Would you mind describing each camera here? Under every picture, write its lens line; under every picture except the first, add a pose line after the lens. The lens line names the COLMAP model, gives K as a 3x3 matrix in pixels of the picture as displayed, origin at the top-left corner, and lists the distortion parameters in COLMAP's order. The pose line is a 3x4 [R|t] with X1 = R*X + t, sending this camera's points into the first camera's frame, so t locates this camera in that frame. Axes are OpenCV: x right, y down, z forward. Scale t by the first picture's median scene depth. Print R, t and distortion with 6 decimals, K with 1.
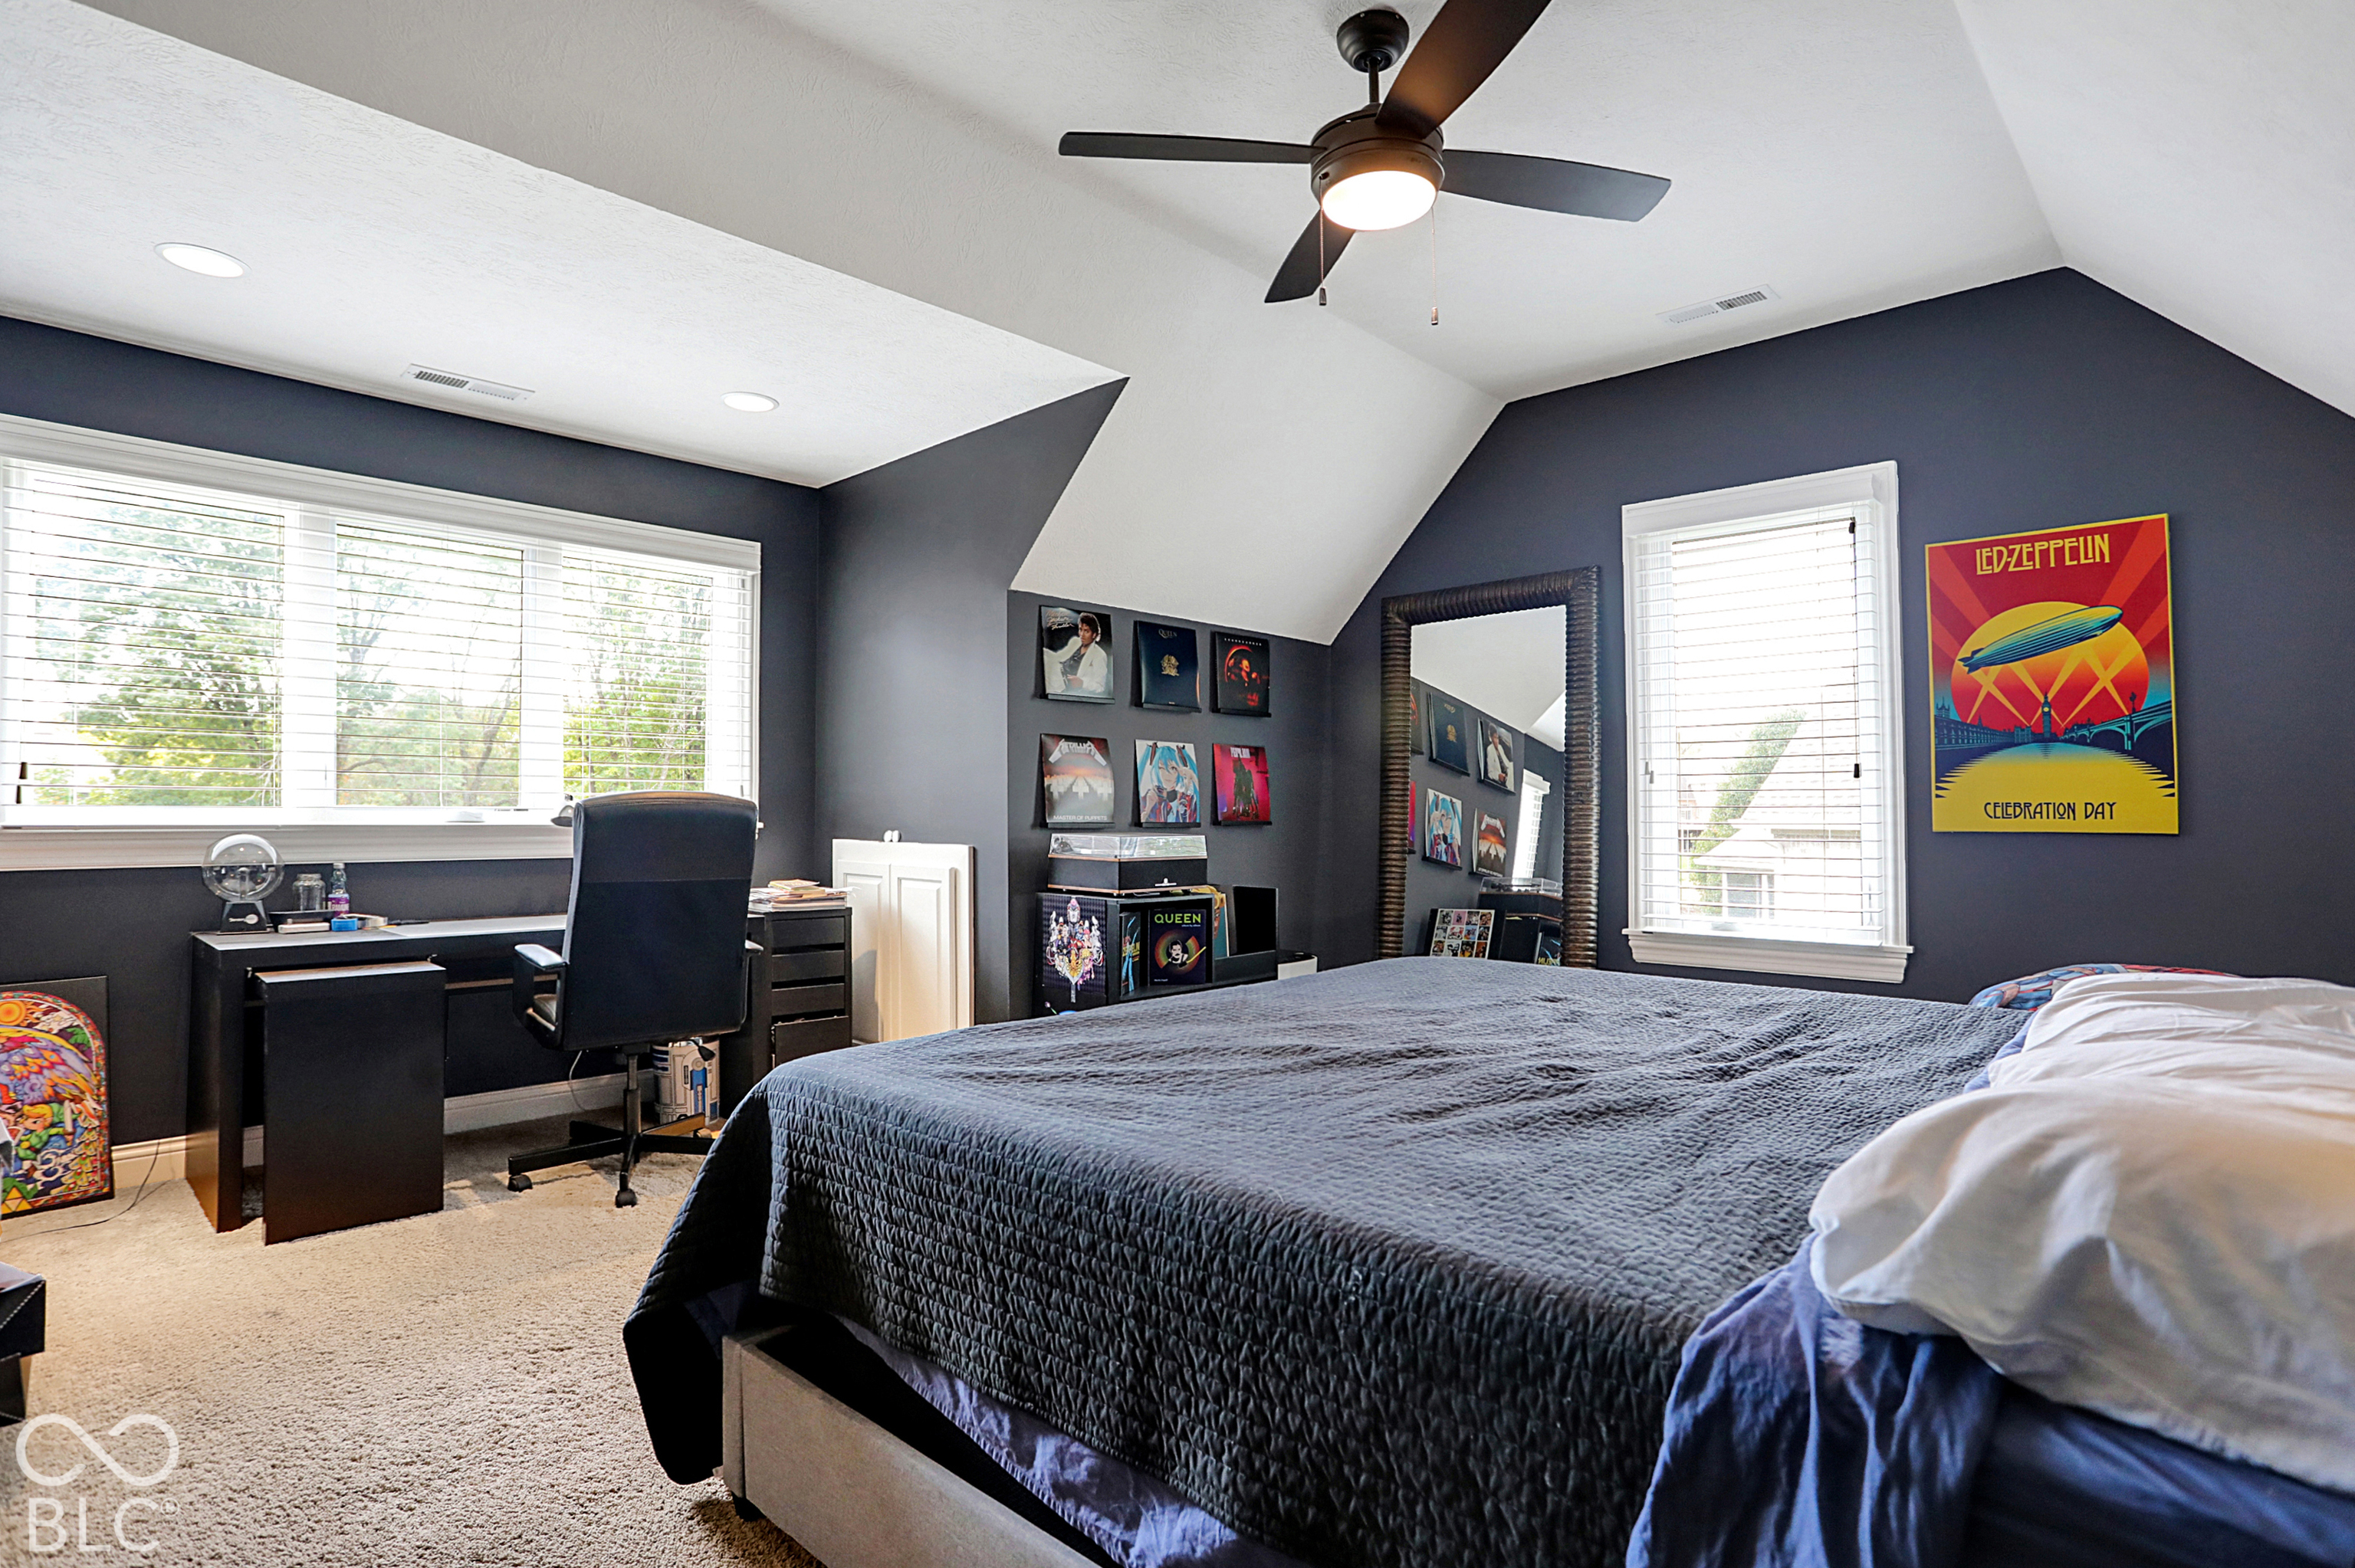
lens RADIAL K [[1158.0, 0, 1192.1], [0, 1158.0, 809.1], [0, 0, 1]] dist [-0.000340, 0.000065]
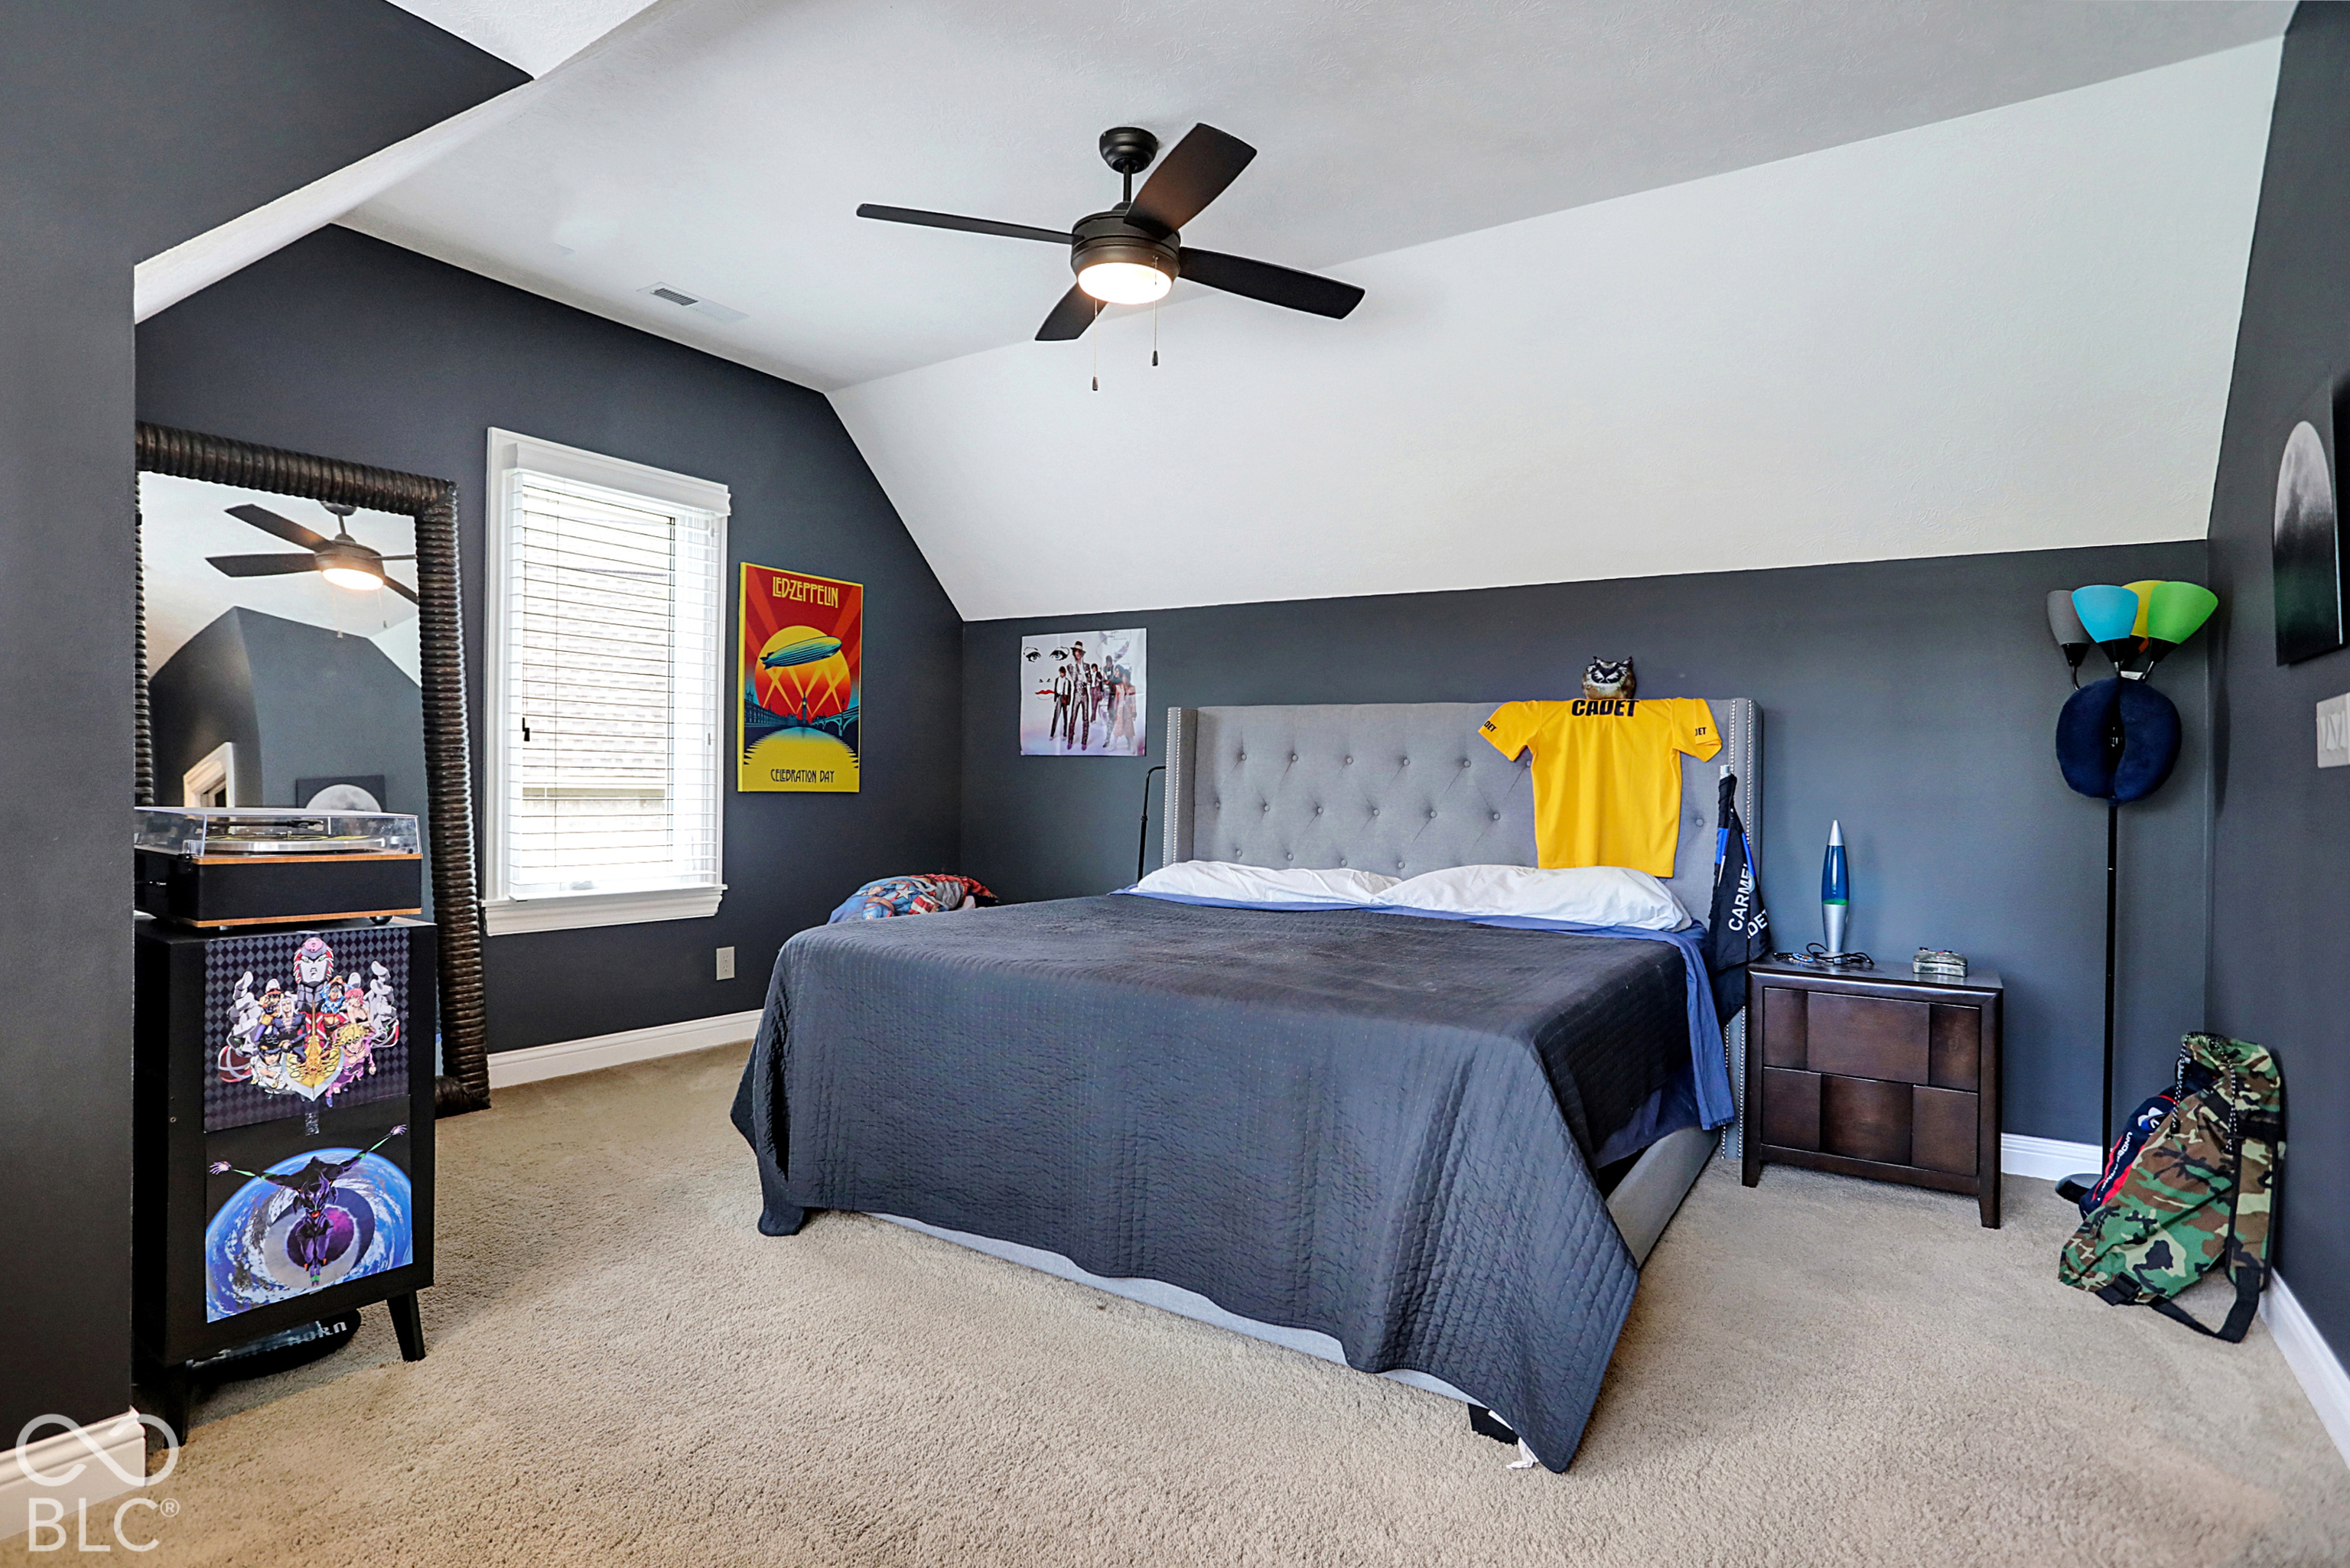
lens RADIAL K [[1191.2, 0, 1165.8], [0, 1191.2, 798.8], [0, 0, 1]] dist [-0.059111, 0.001518]
pose [[-0.145677, -0.016468, 0.989195, -0.715368], [-0.020825, 0.999691, 0.013575, 0.000421], [-0.989113, -0.018622, -0.145975, 0.750240]]
